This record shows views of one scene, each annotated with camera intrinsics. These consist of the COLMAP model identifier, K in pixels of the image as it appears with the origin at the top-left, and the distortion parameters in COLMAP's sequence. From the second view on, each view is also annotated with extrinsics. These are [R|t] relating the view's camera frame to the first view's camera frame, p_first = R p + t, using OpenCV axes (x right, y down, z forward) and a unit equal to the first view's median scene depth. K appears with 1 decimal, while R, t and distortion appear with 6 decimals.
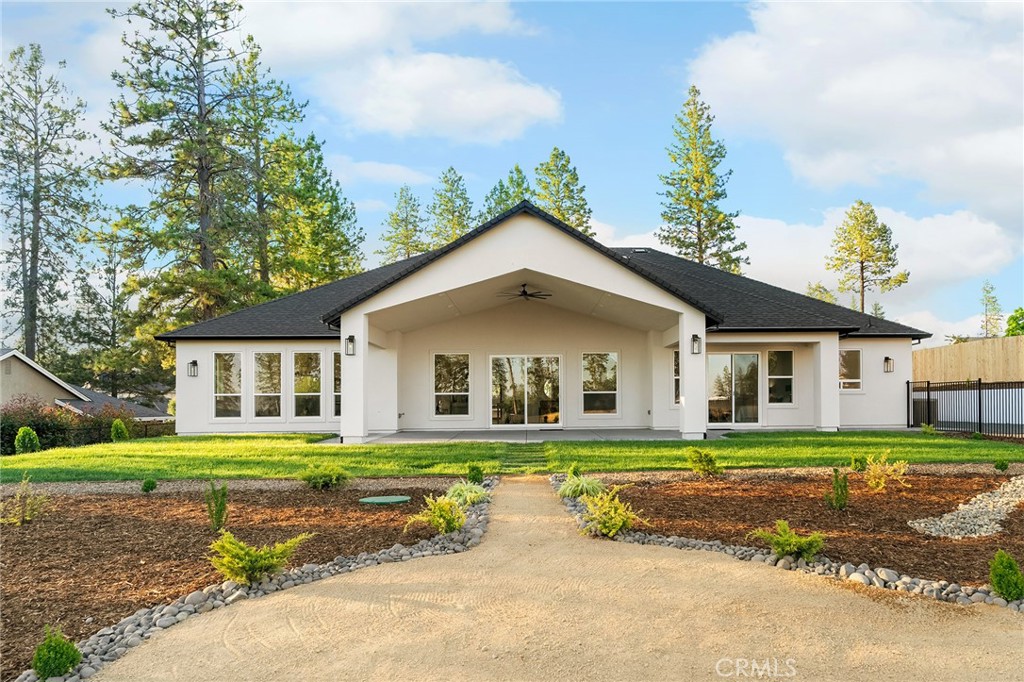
lens RADIAL K [[690.5, 0, 516.6], [0, 690.5, 394.5], [0, 0, 1]] dist [0.005400, 0.000682]
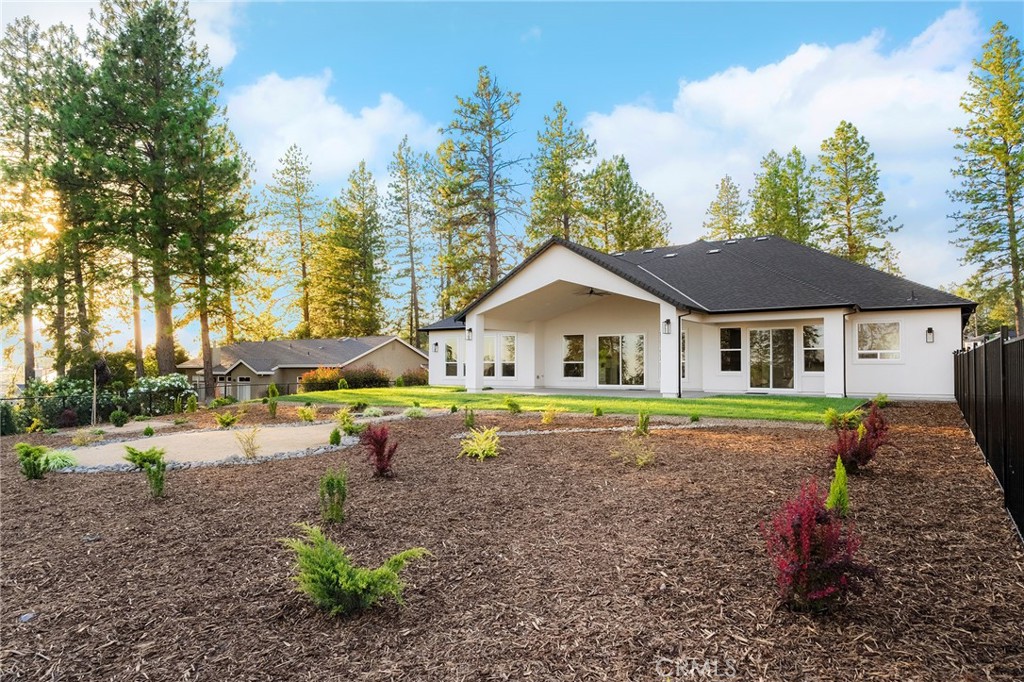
lens RADIAL K [[638.2, 0, 509.2], [0, 638.2, 348.2], [0, 0, 1]] dist [-0.000973, 0.001384]
pose [[0.786281, -0.010352, -0.617783, 0.465358], [-0.000404, 0.999851, -0.017269, -0.005455], [0.617870, 0.013828, 0.786159, -0.091093]]
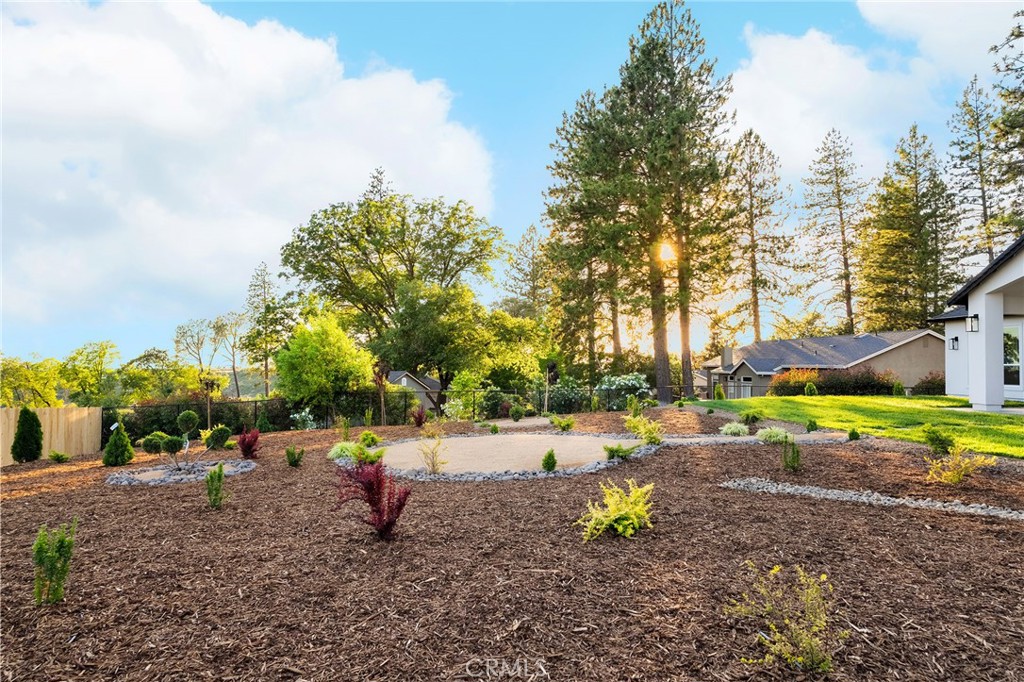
lens RADIAL K [[599.3, 0, 512.0], [0, 599.3, 341.0], [0, 0, 1]] dist [-0.000224, 0.000051]
pose [[0.013049, -0.027326, -0.999541, 0.430166], [-0.000342, 0.999626, -0.027333, -0.008145], [0.999915, 0.000699, 0.013035, 0.136181]]
